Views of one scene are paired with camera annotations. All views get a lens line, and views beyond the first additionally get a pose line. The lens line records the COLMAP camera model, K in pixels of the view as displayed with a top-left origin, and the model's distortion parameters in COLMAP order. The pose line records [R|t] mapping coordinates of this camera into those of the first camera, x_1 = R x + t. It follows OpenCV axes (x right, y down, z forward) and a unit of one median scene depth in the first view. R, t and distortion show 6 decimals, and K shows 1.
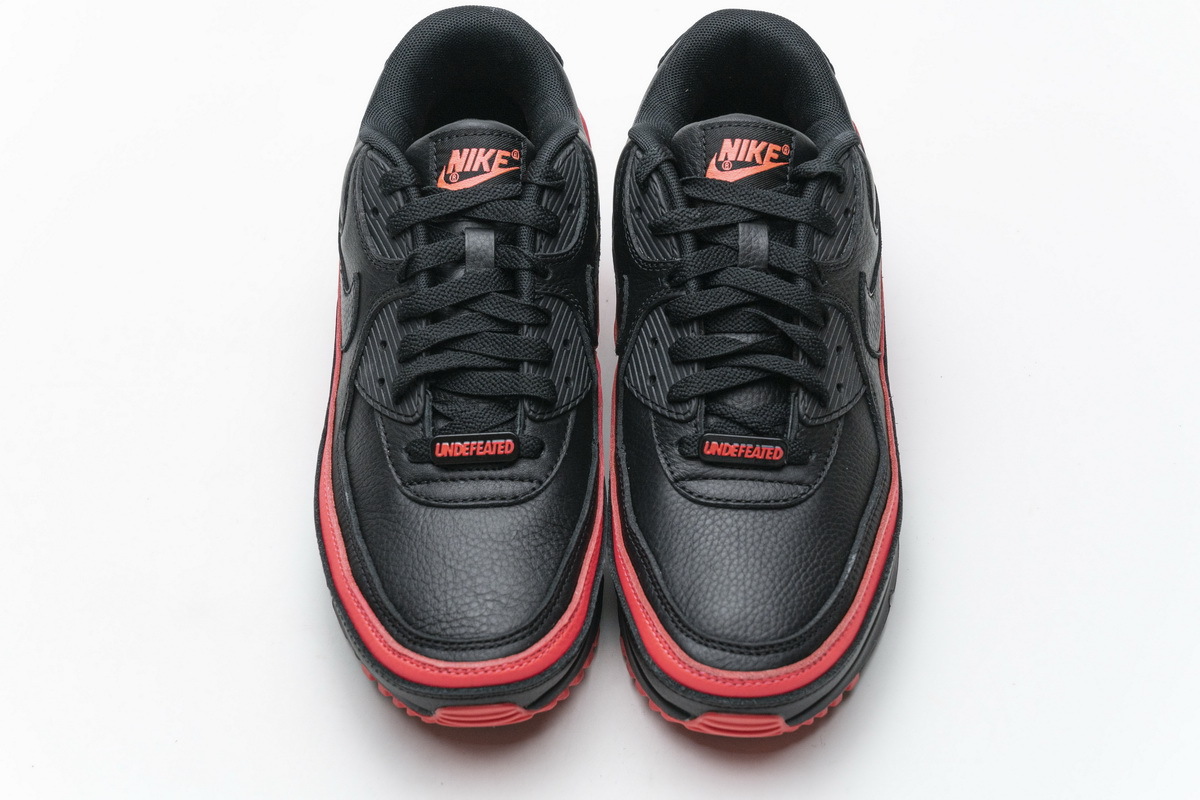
lens RADIAL K [[2425.5, 0, 600.0], [0, 2425.5, 400.0], [0, 0, 1]] dist [0.903247, -0.008189]
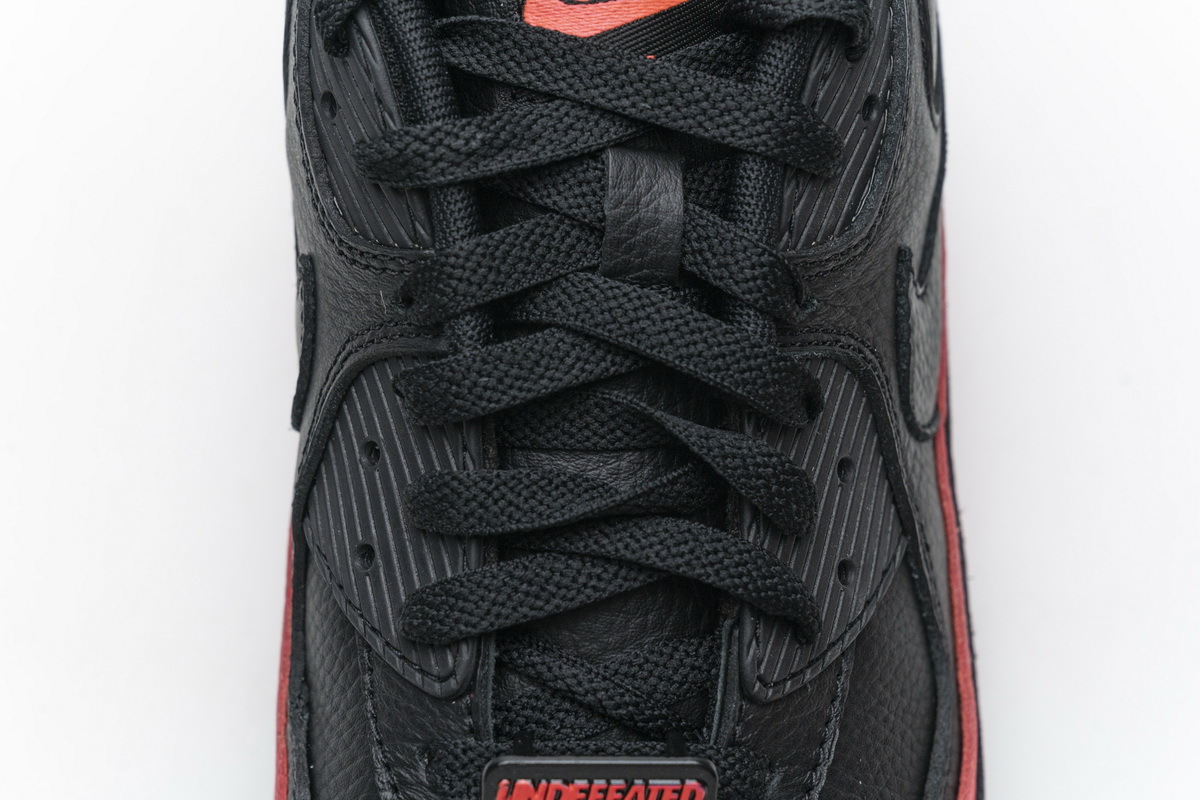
lens RADIAL K [[2426.2, 0, 600.0], [0, 2426.2, 400.0], [0, 0, 1]] dist [0.302394, -0.038745]
pose [[0.999779, -0.005735, 0.020234, 0.050918], [0.000894, 0.972820, 0.231560, -0.122782], [-0.021012, -0.231490, 0.972610, 0.626950]]
